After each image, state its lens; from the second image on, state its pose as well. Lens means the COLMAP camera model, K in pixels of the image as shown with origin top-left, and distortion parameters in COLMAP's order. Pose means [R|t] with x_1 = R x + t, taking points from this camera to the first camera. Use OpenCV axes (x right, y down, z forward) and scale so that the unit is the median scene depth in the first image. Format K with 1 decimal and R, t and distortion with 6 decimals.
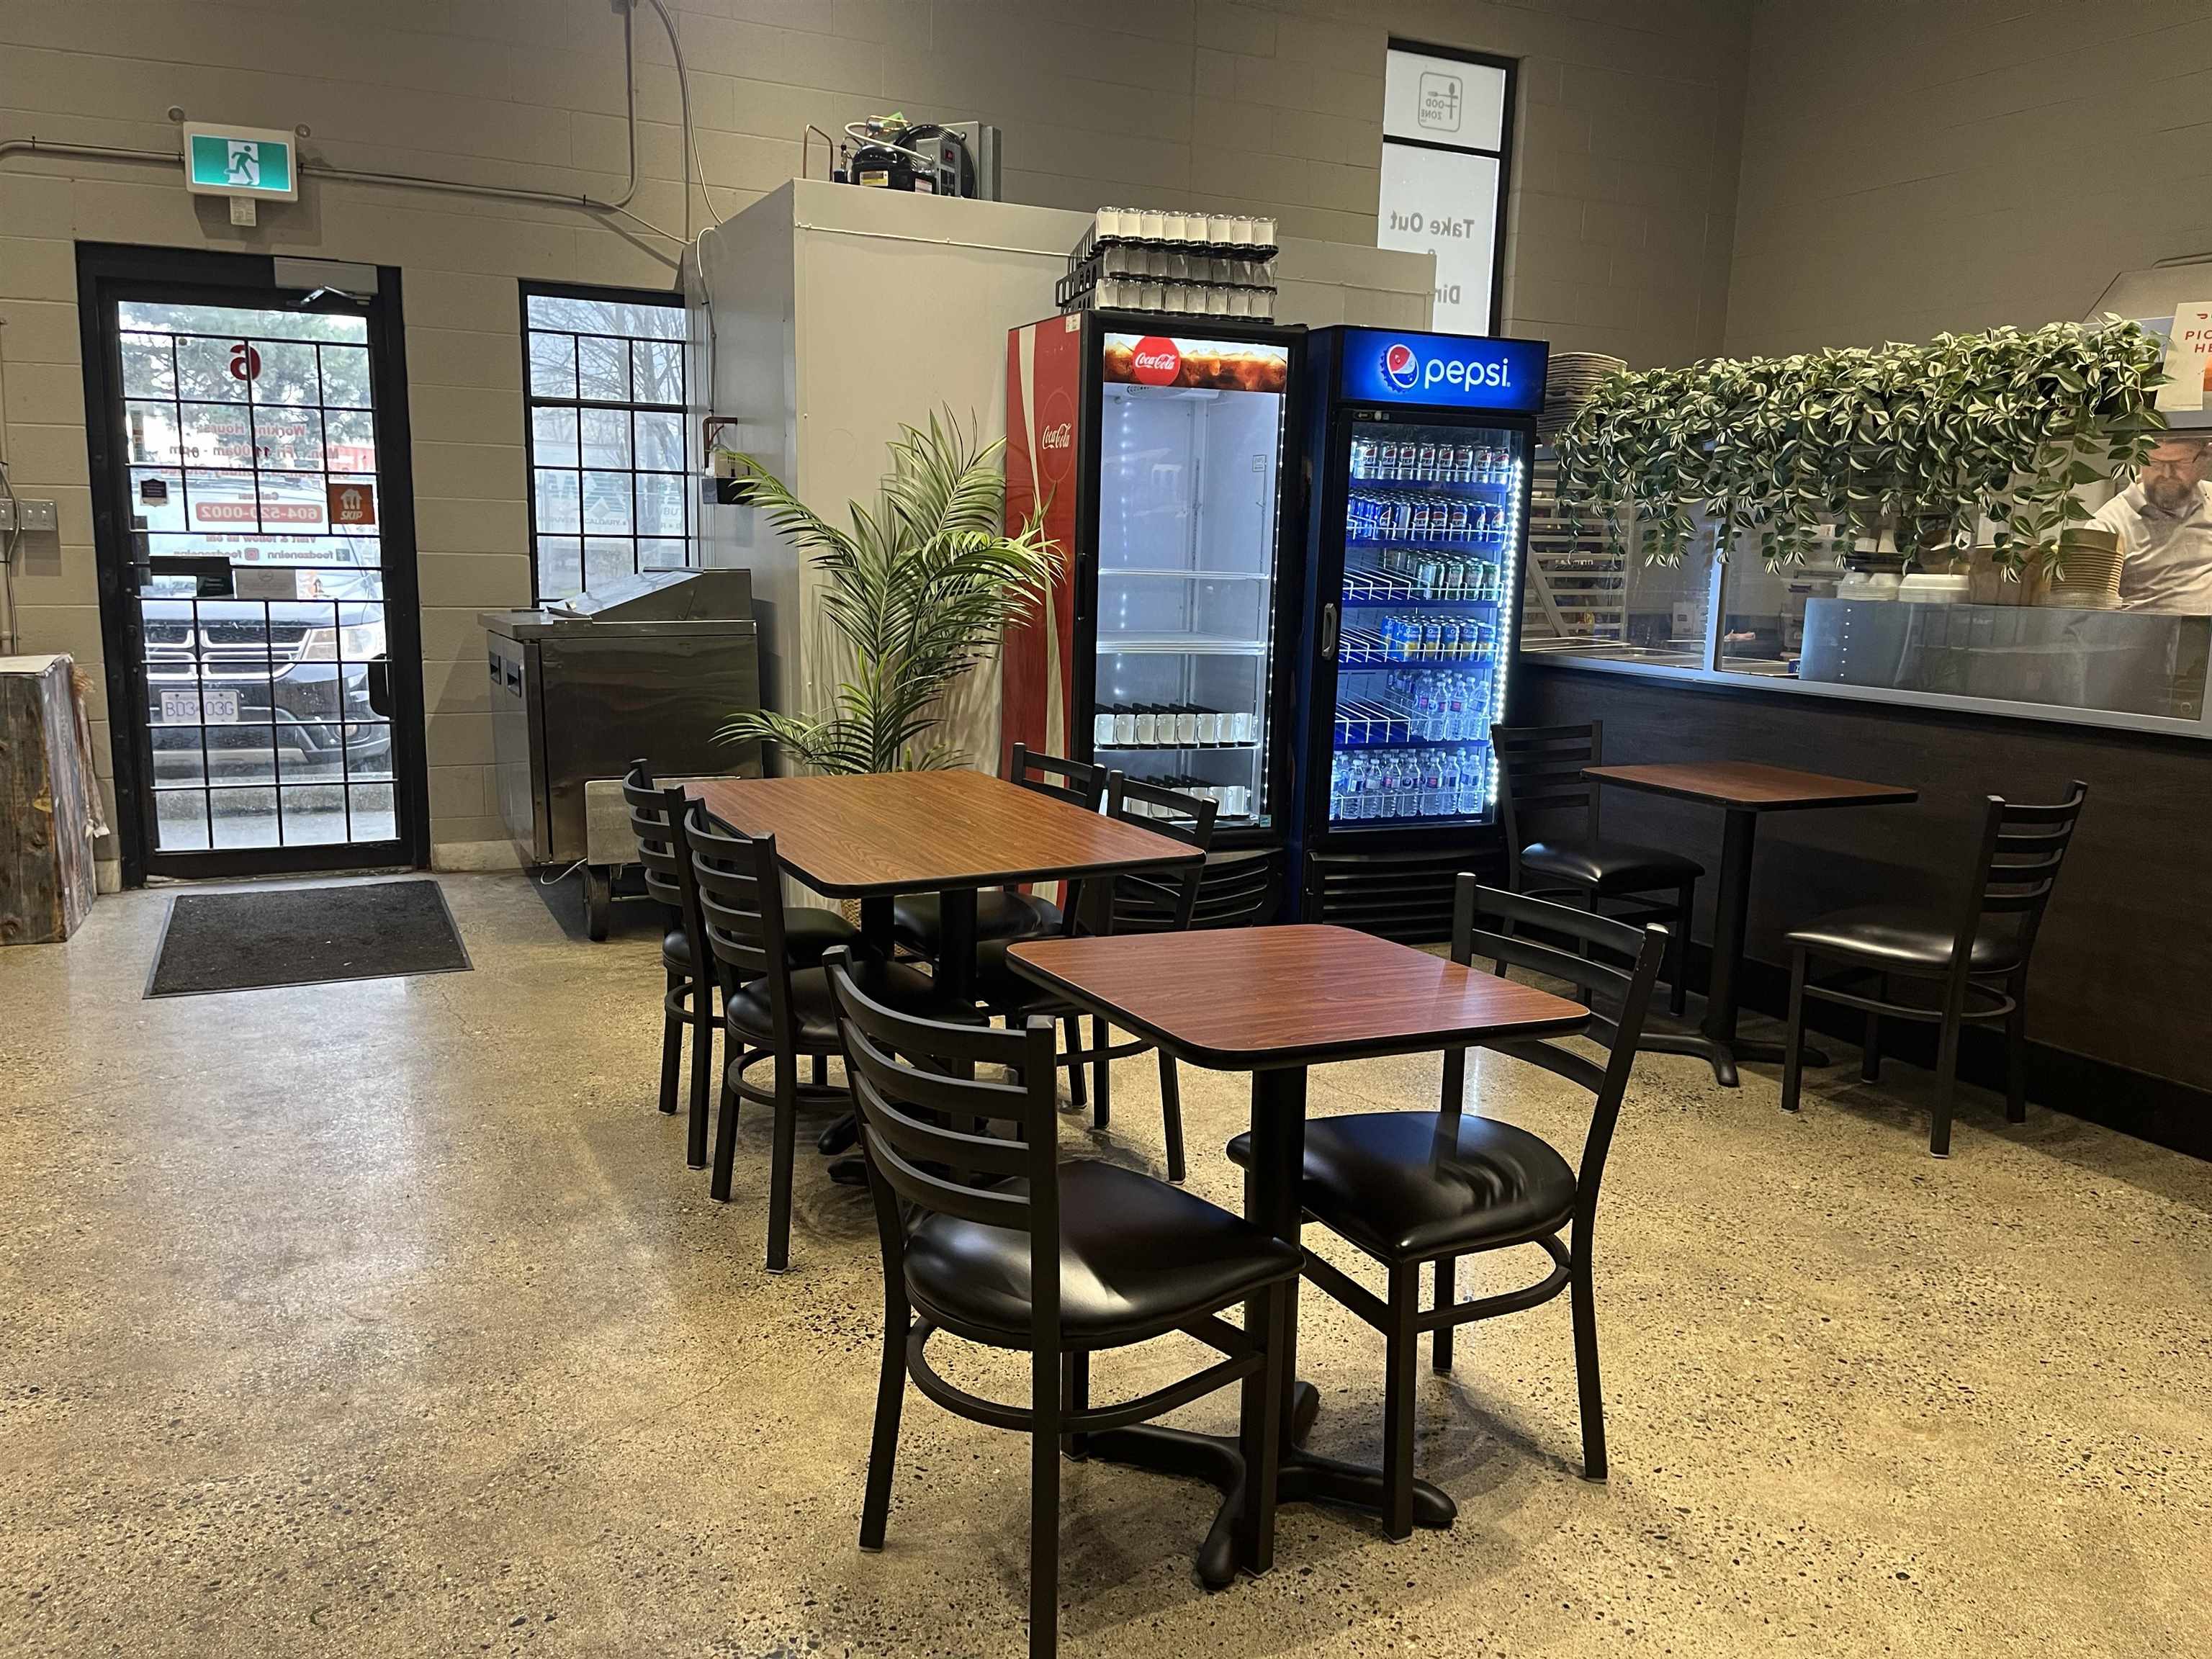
lens RADIAL K [[1667.0, 0, 1104.9], [0, 1667.0, 827.6], [0, 0, 1]] dist [0.054608, -0.067392]
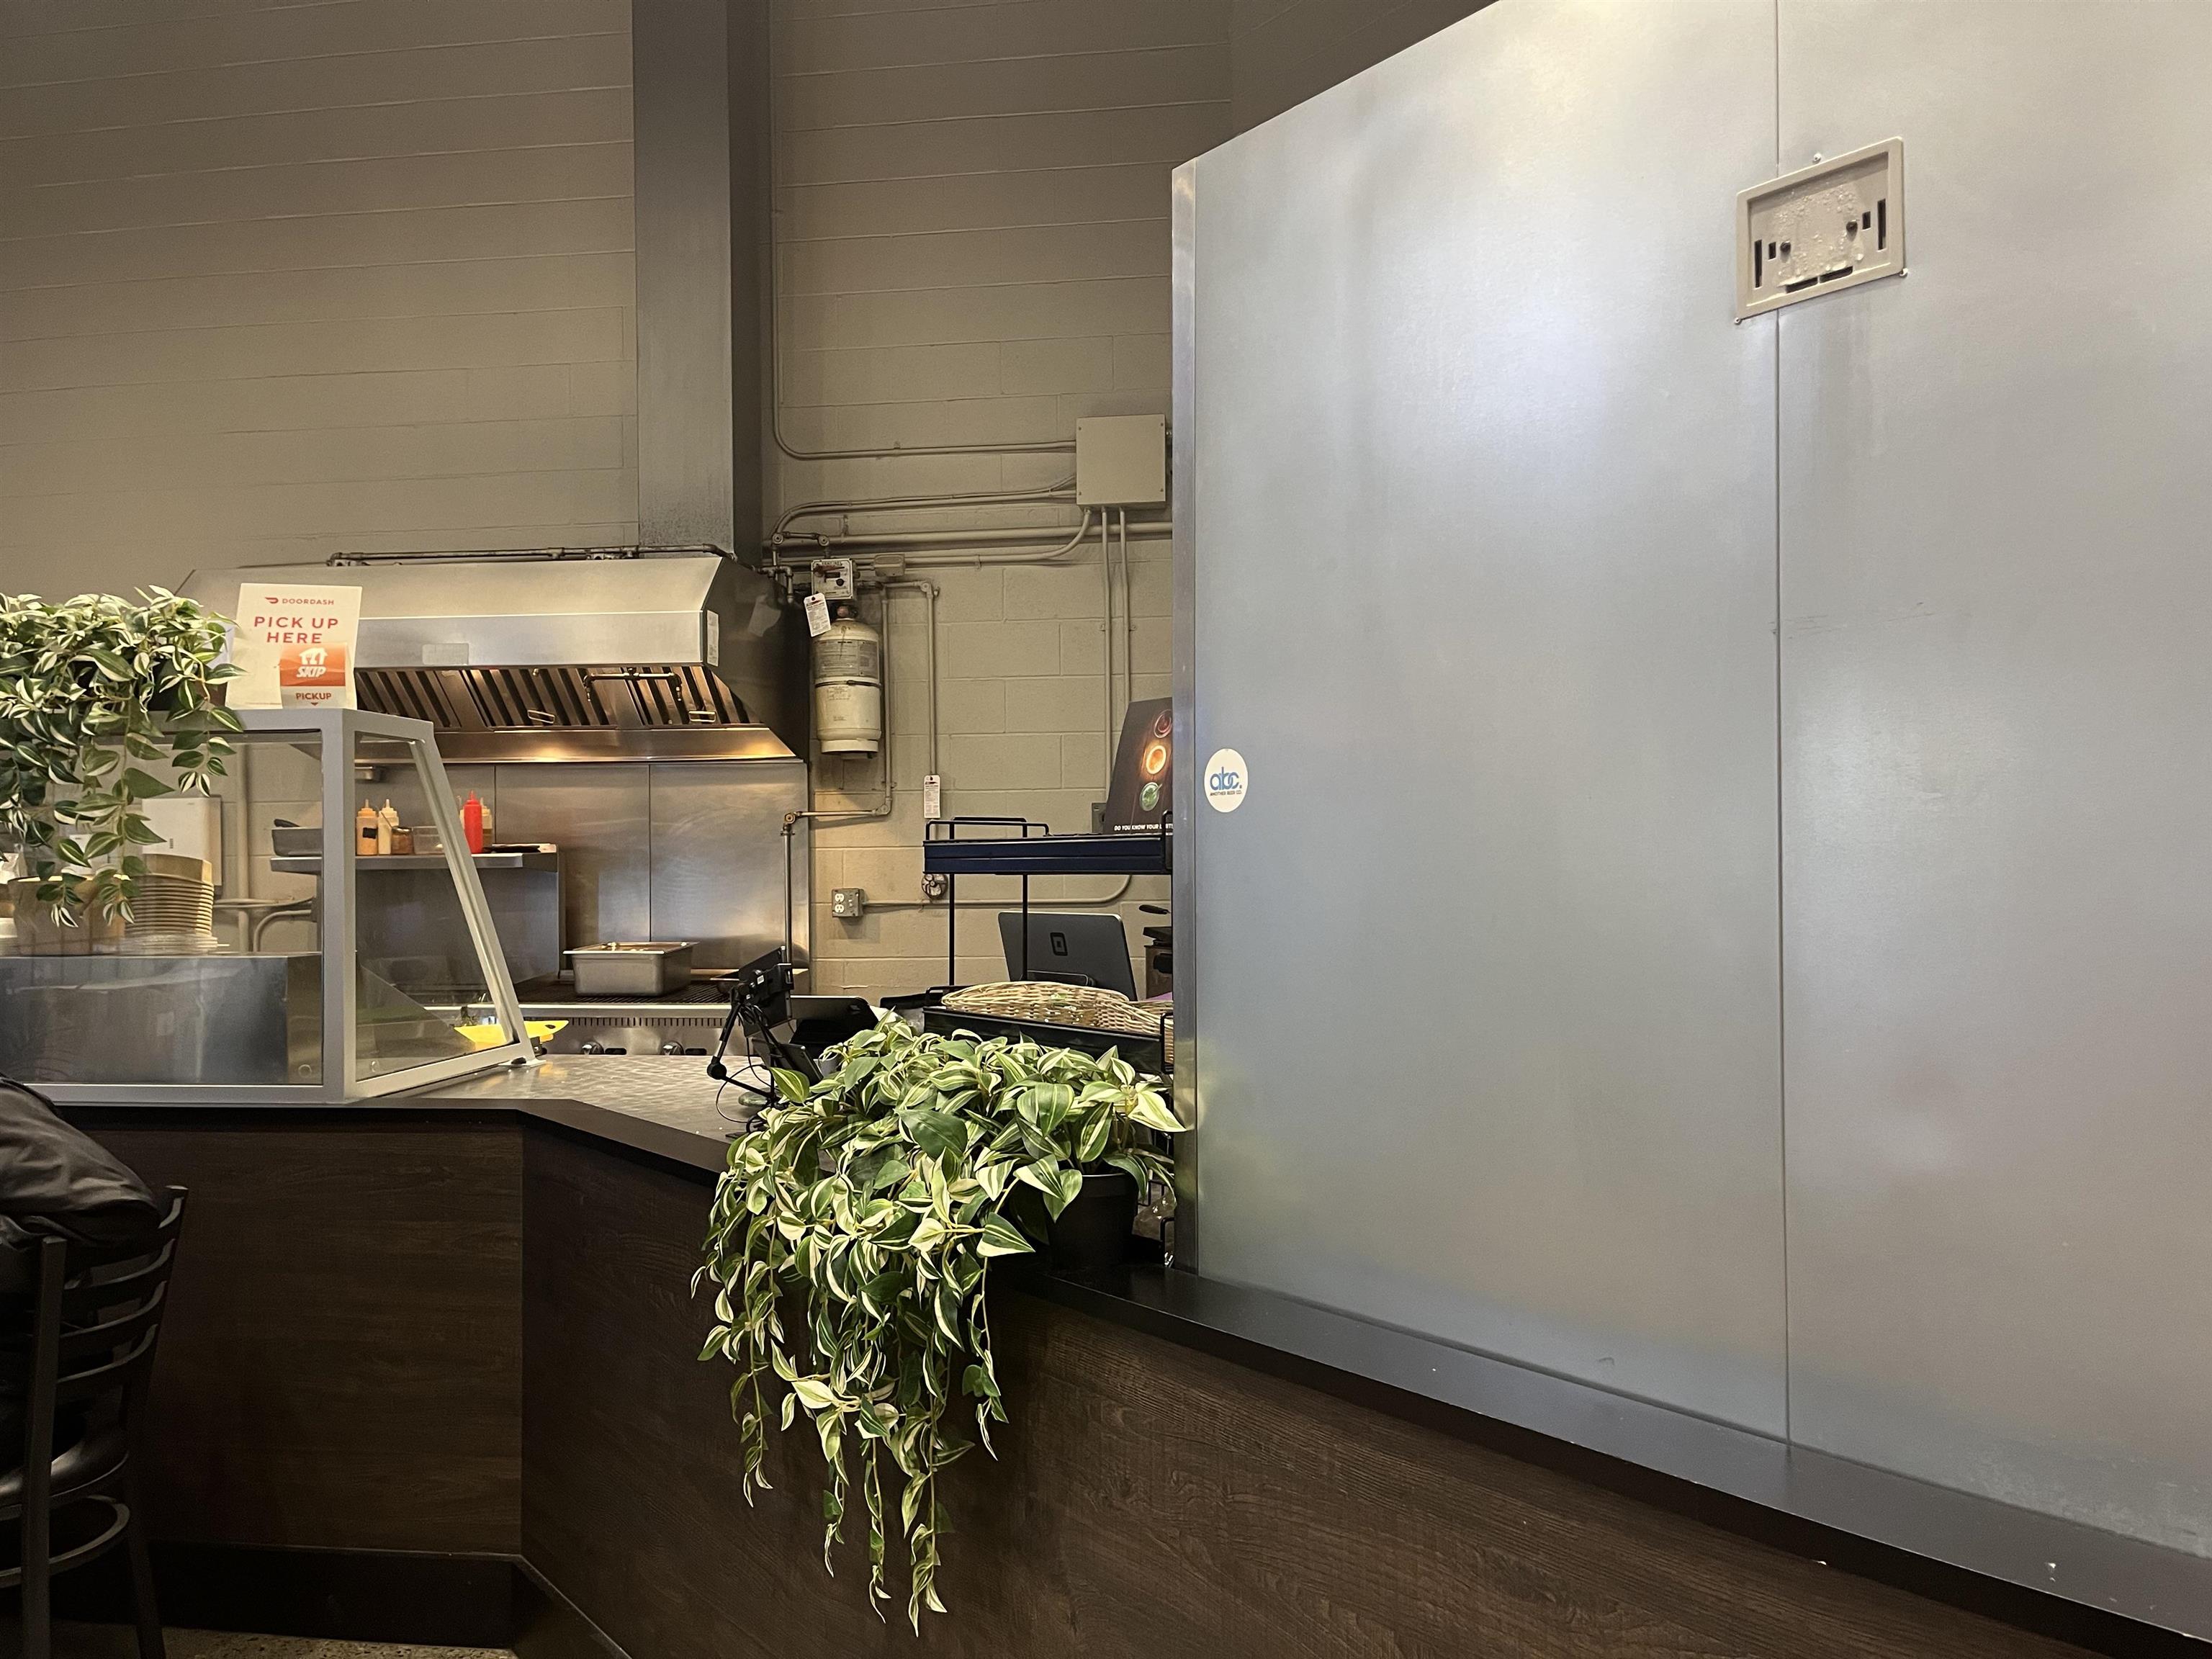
lens RADIAL K [[1667.0, 0, 1094.6], [0, 1667.0, 847.0], [0, 0, 1]] dist [0.054608, -0.067392]
pose [[0.545648, -0.013856, 0.837900, 0.135780], [0.160465, 0.983089, -0.088239, -0.034815], [-0.822508, 0.182601, 0.538645, 0.183036]]
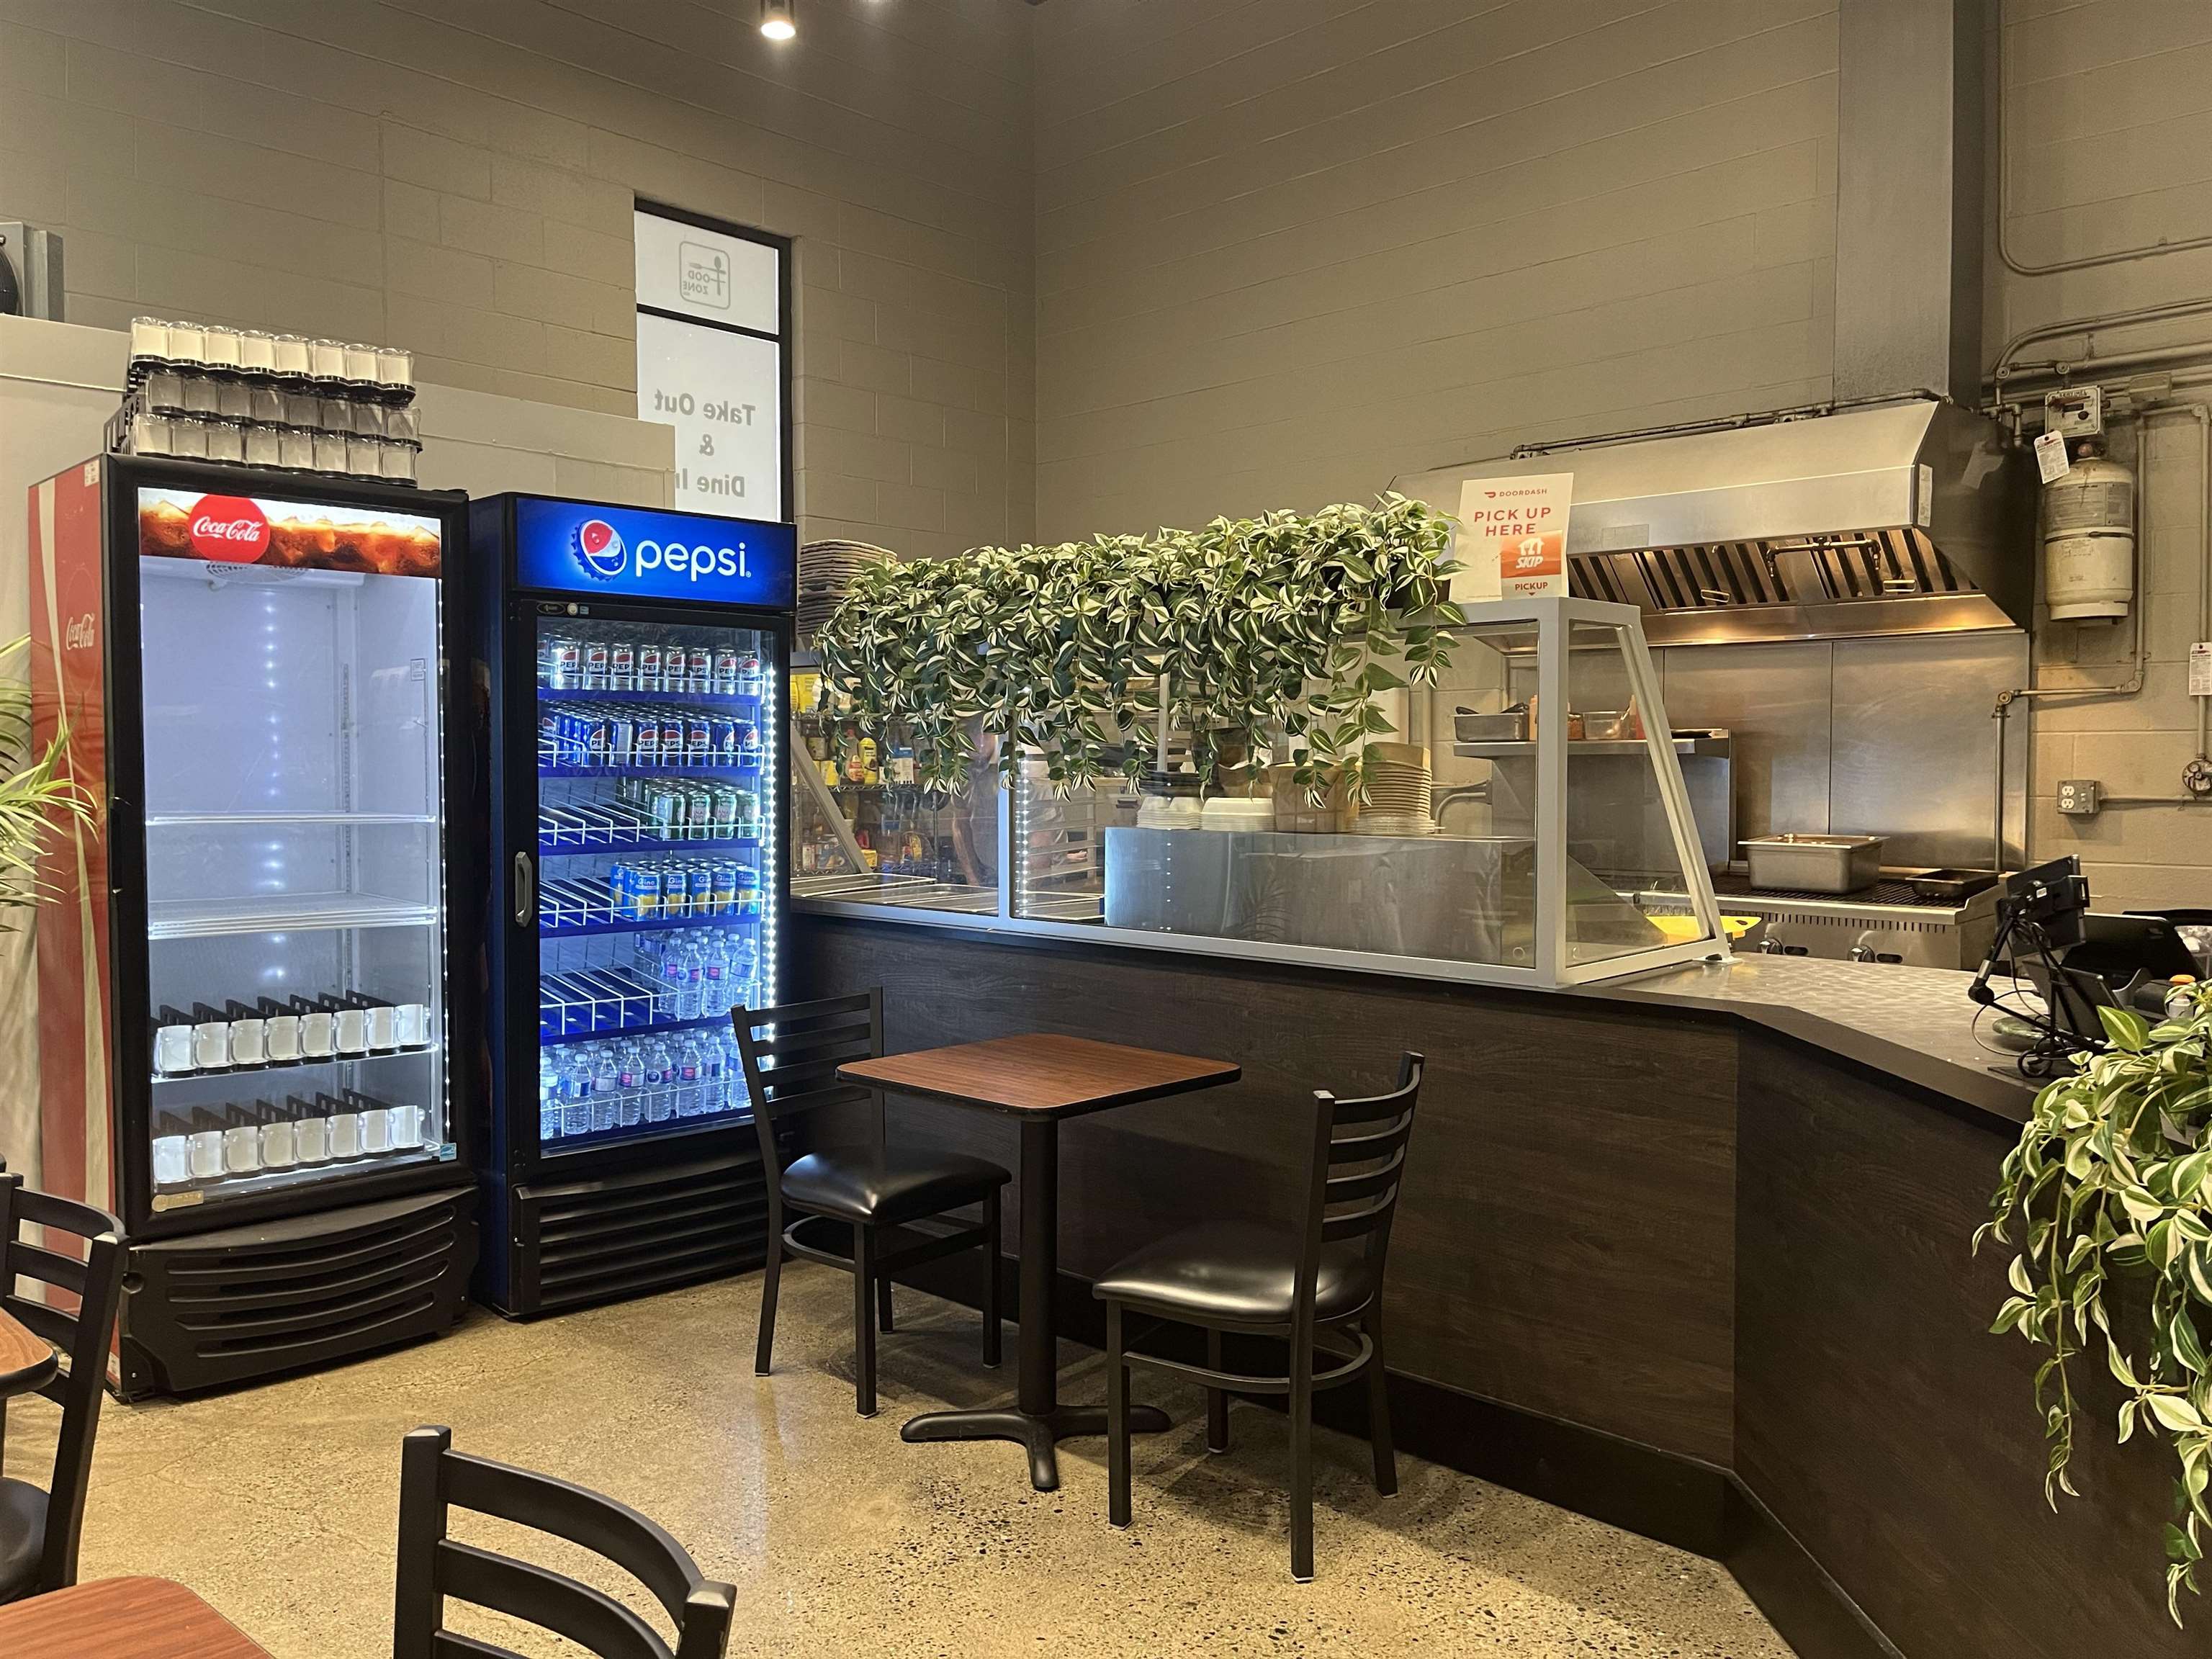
lens RADIAL K [[1667.0, 0, 1114.7], [0, 1667.0, 834.7], [0, 0, 1]] dist [0.054608, -0.067392]
pose [[0.935353, -0.039098, 0.351548, 0.130282], [0.080946, 0.991158, -0.105137, -0.045456], [-0.344329, 0.126797, 0.930247, 0.227665]]
